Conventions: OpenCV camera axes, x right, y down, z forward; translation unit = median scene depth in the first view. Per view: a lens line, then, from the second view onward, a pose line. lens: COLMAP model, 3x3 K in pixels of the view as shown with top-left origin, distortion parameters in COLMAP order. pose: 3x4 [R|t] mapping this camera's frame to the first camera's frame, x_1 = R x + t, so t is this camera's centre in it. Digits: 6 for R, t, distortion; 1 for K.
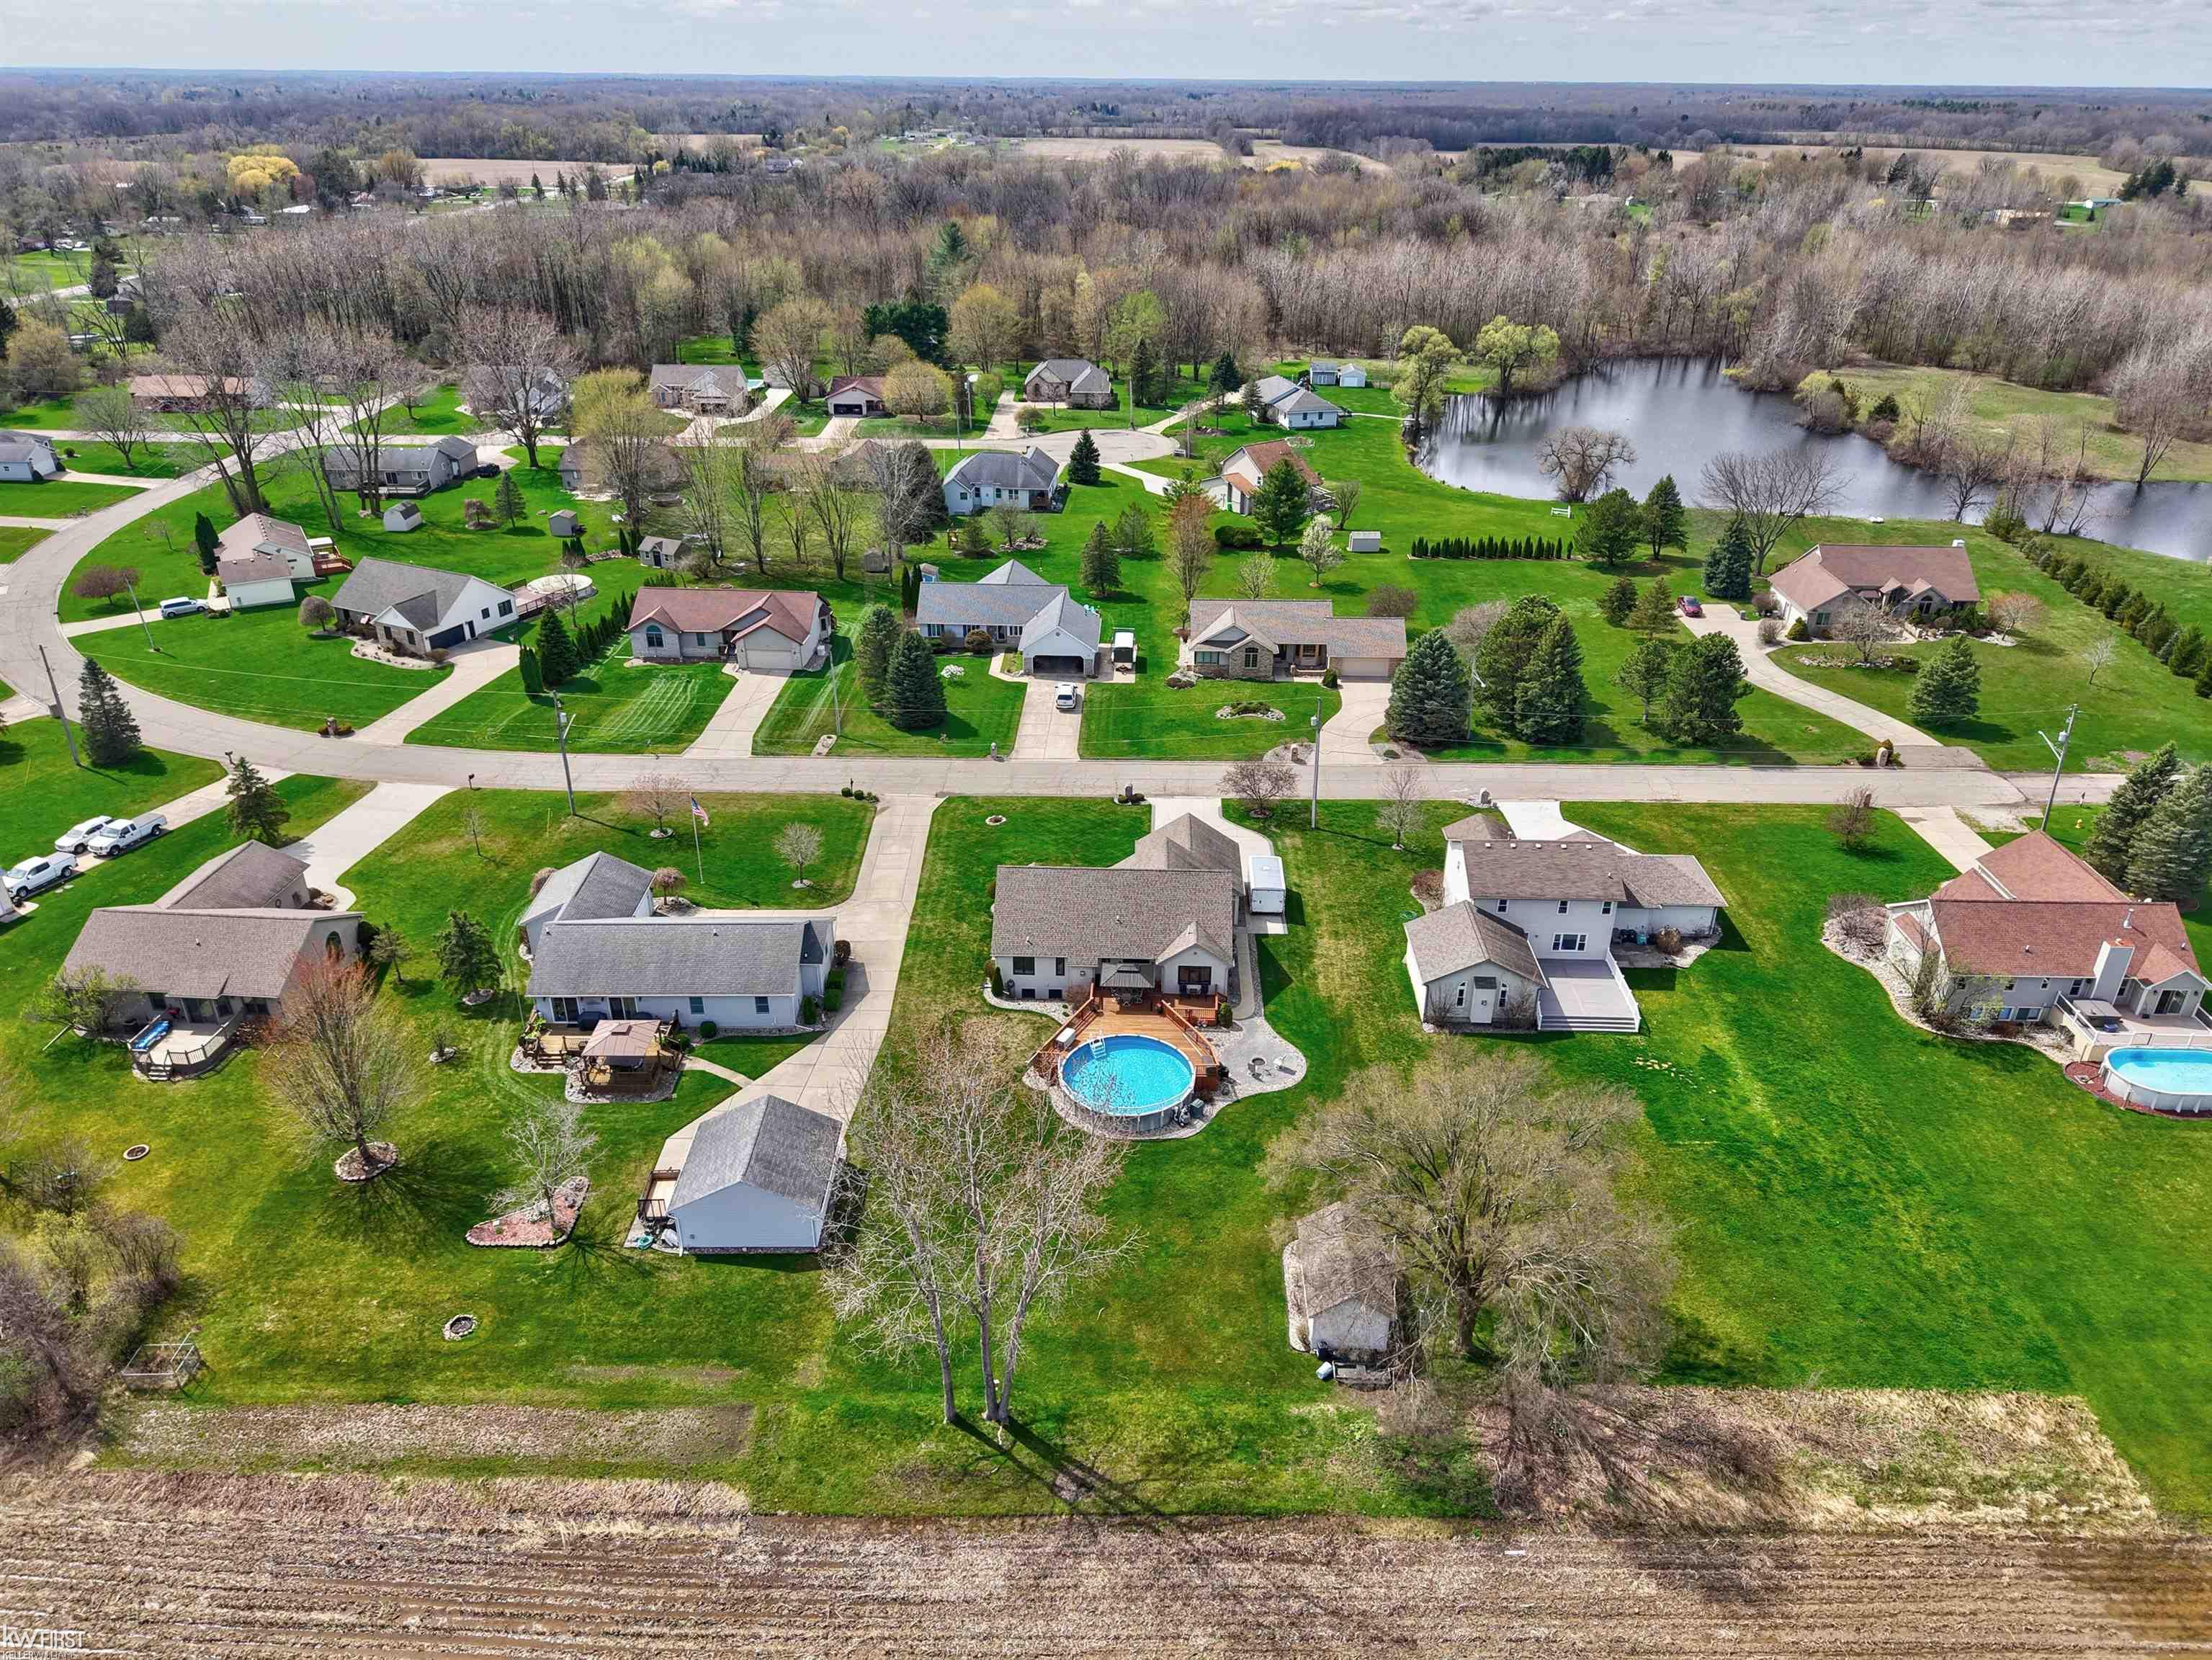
lens RADIAL K [[1503.8, 0, 1112.0], [0, 1503.8, 832.6], [0, 0, 1]] dist [0.021448, -0.021321]
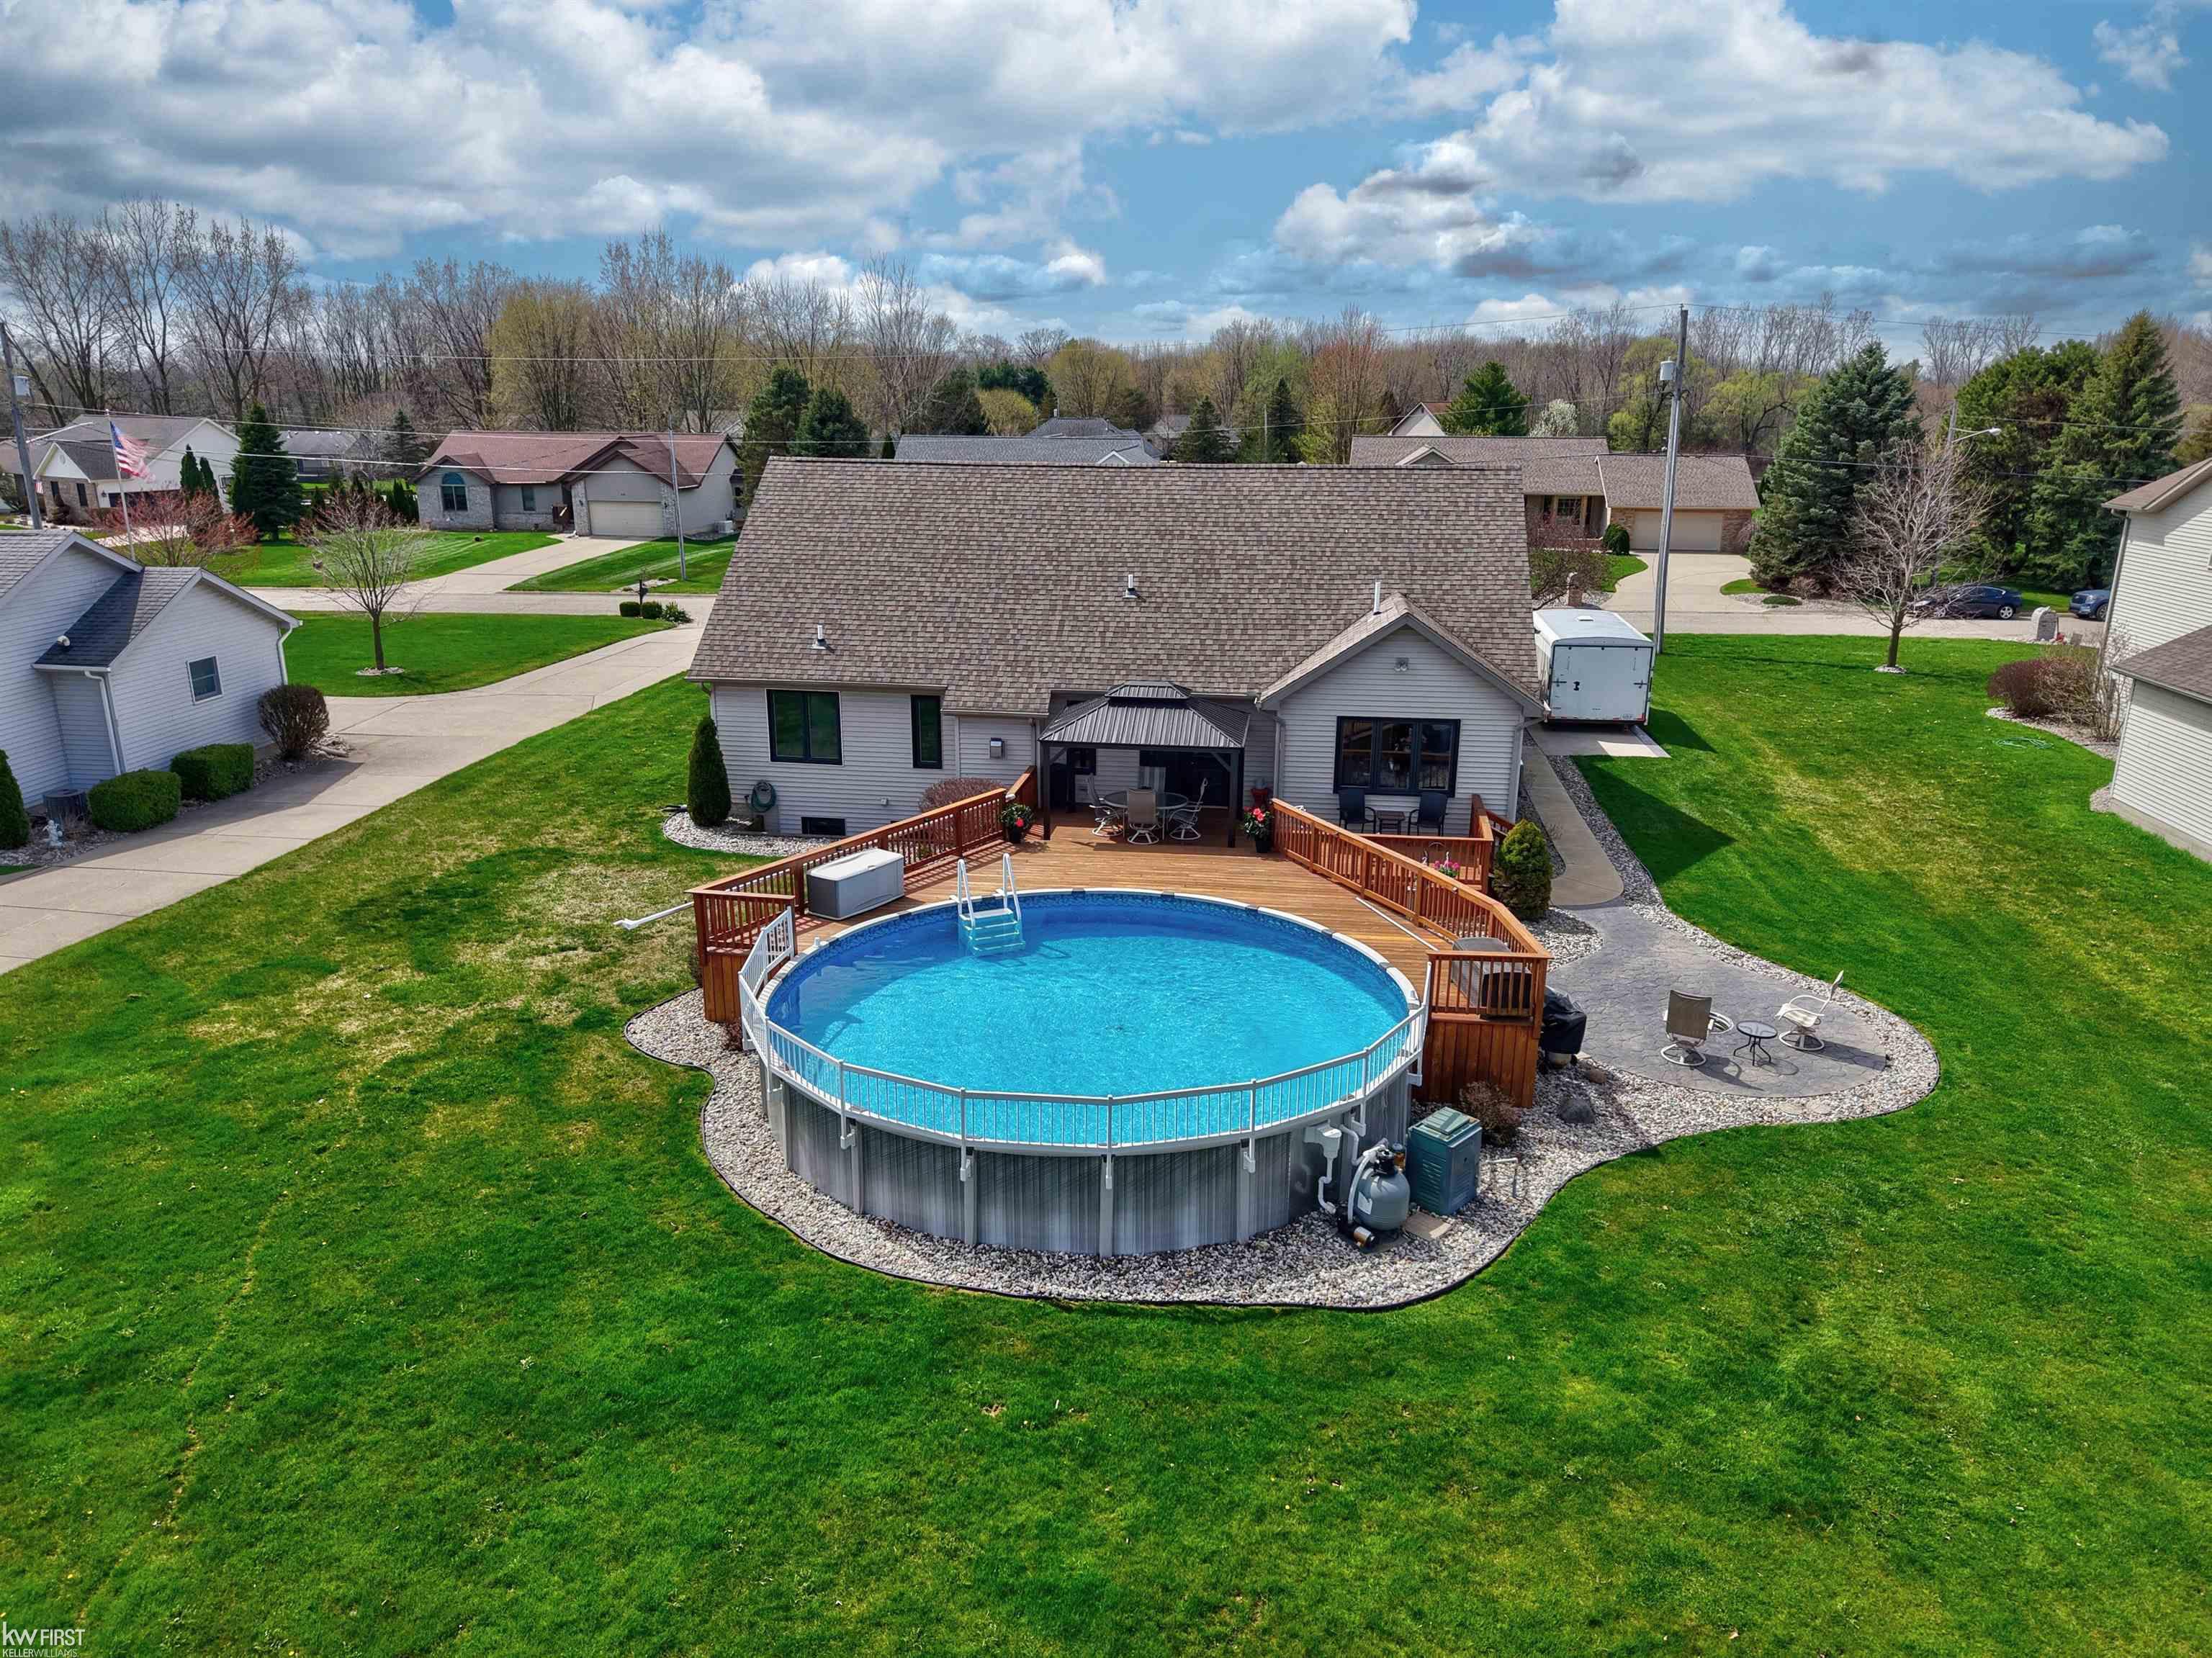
lens RADIAL K [[1503.4, 0, 1104.7], [0, 1503.4, 831.6], [0, 0, 1]] dist [0.021448, -0.021321]
pose [[0.994971, 0.026489, -0.096598, 0.032291], [-0.043528, 0.982922, -0.178801, 0.179578], [0.090211, 0.182106, 0.979132, 0.814347]]
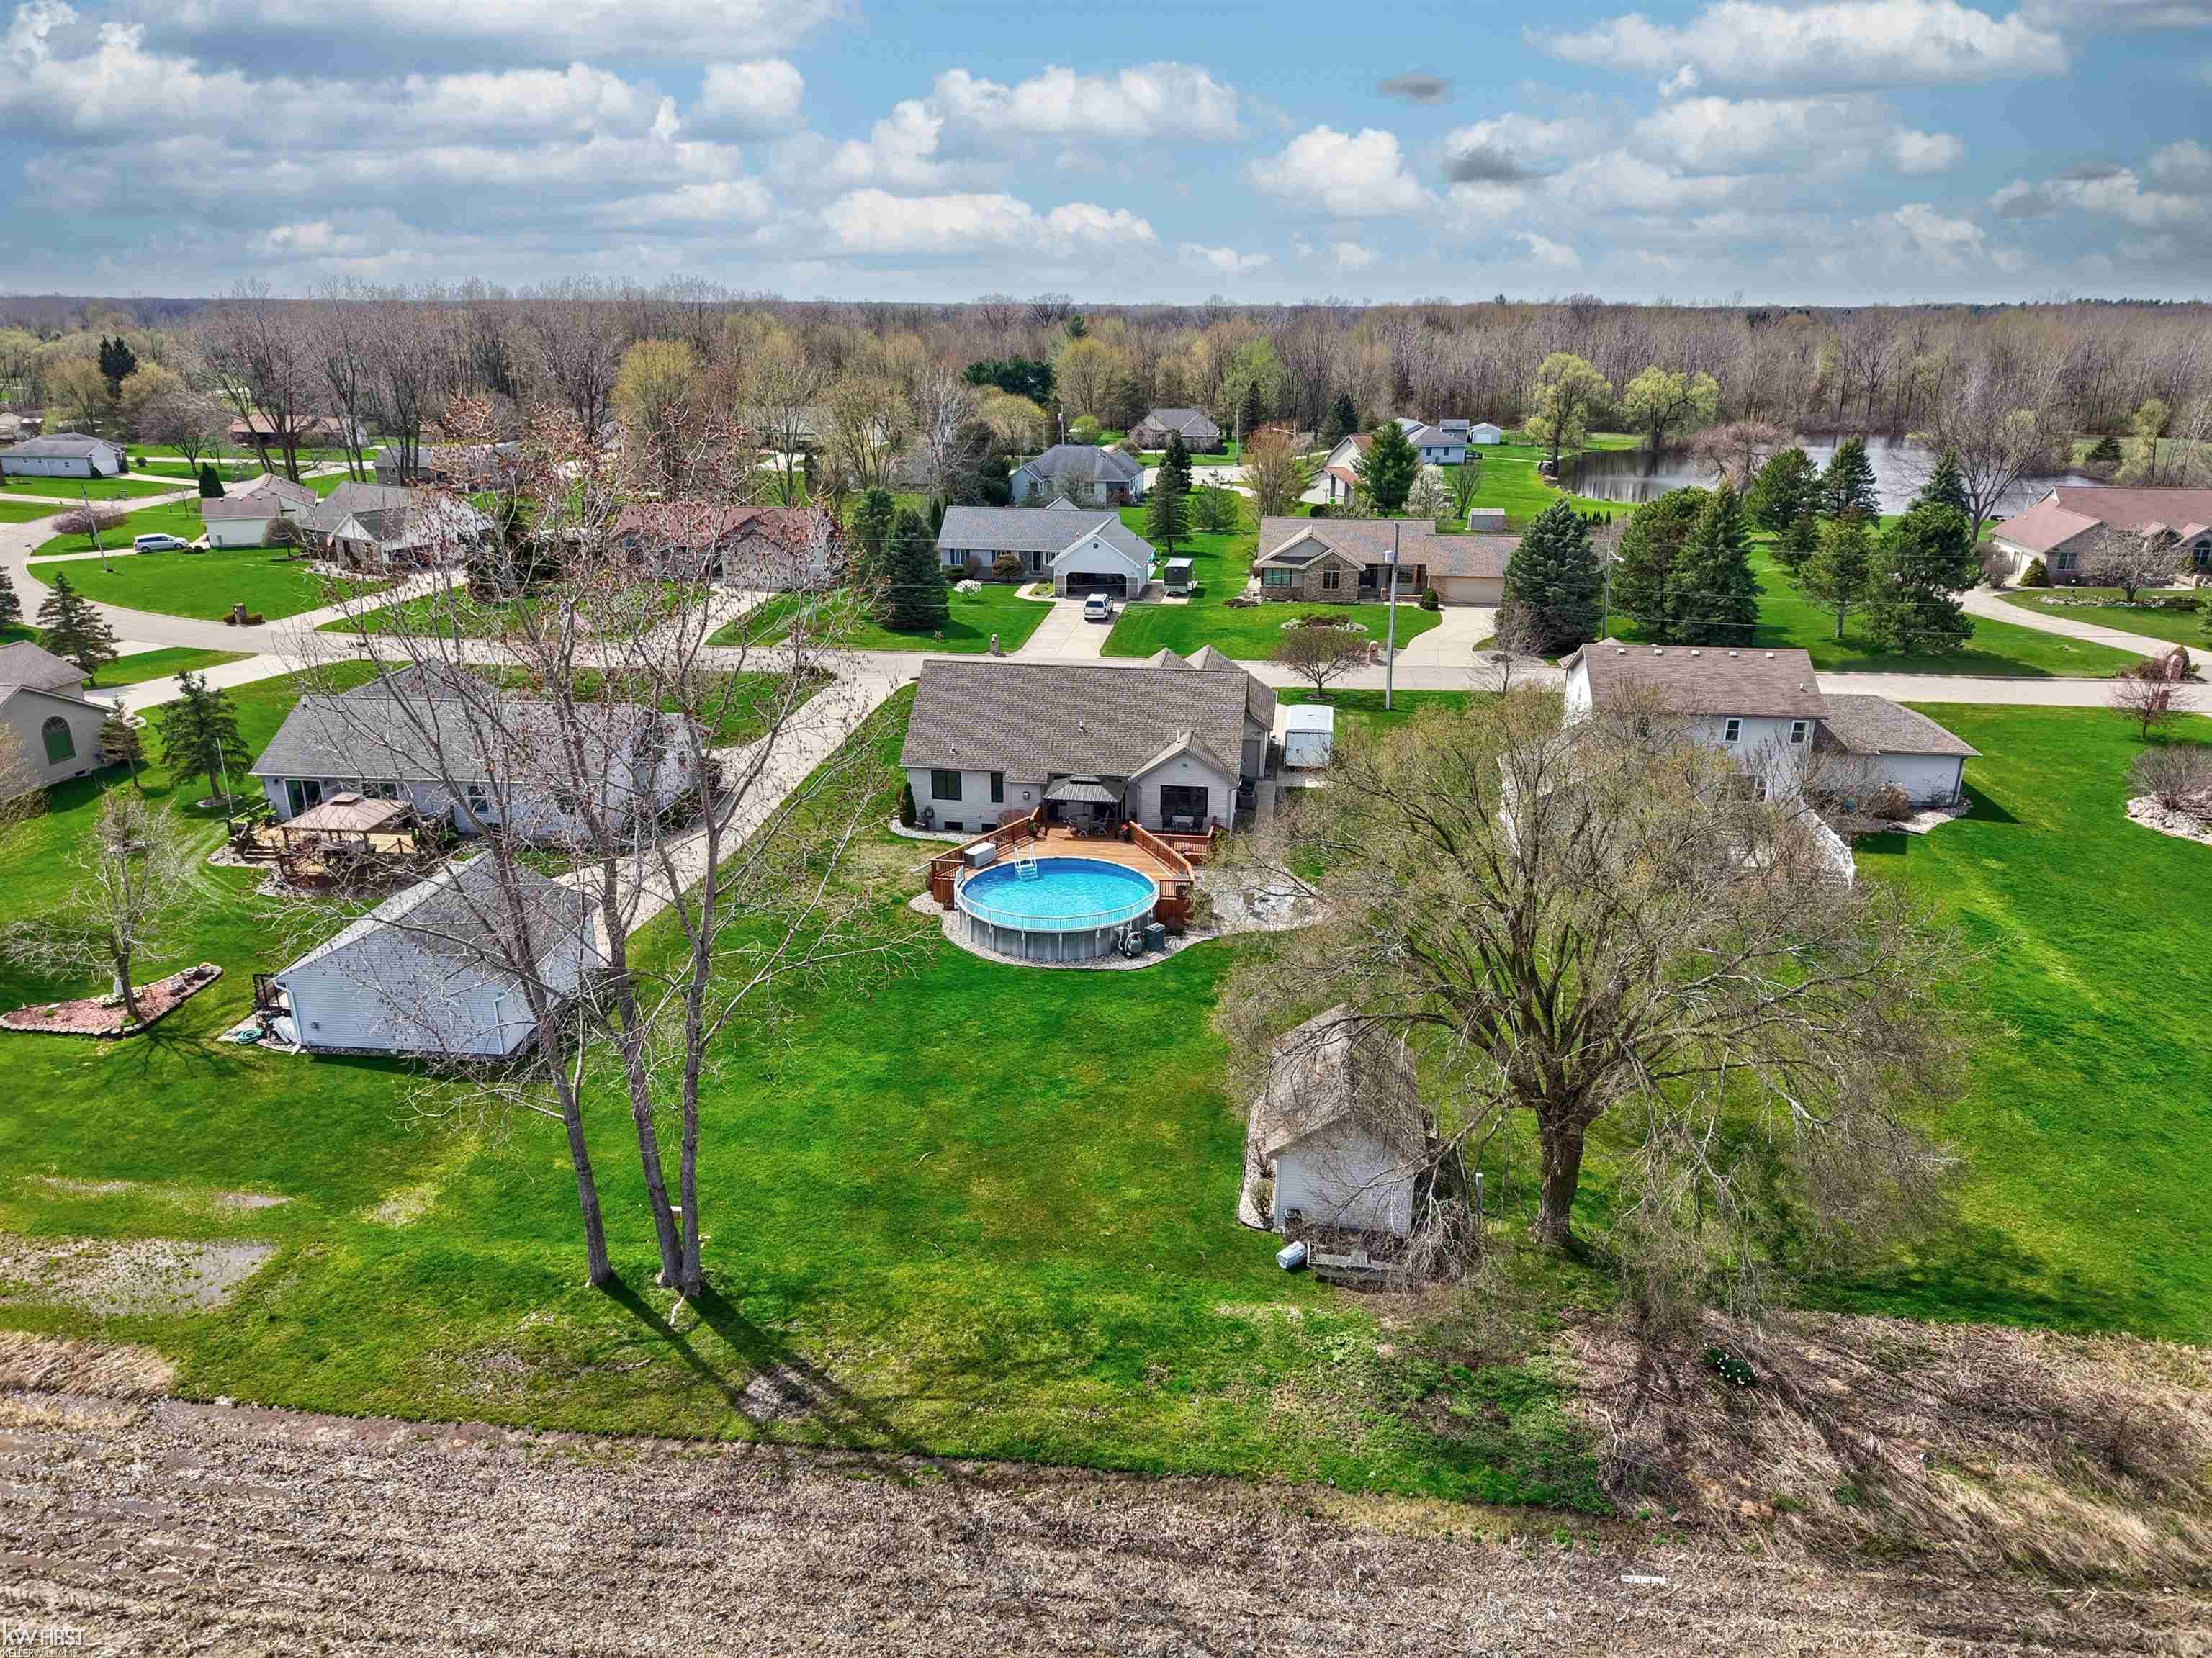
lens RADIAL K [[1503.4, 0, 1104.5], [0, 1503.4, 831.0], [0, 0, 1]] dist [0.021448, -0.021321]
pose [[0.994411, 0.030501, -0.101080, 0.099644], [-0.043058, 0.991288, -0.124474, 0.221112], [0.096403, 0.128131, 0.987061, 0.347421]]
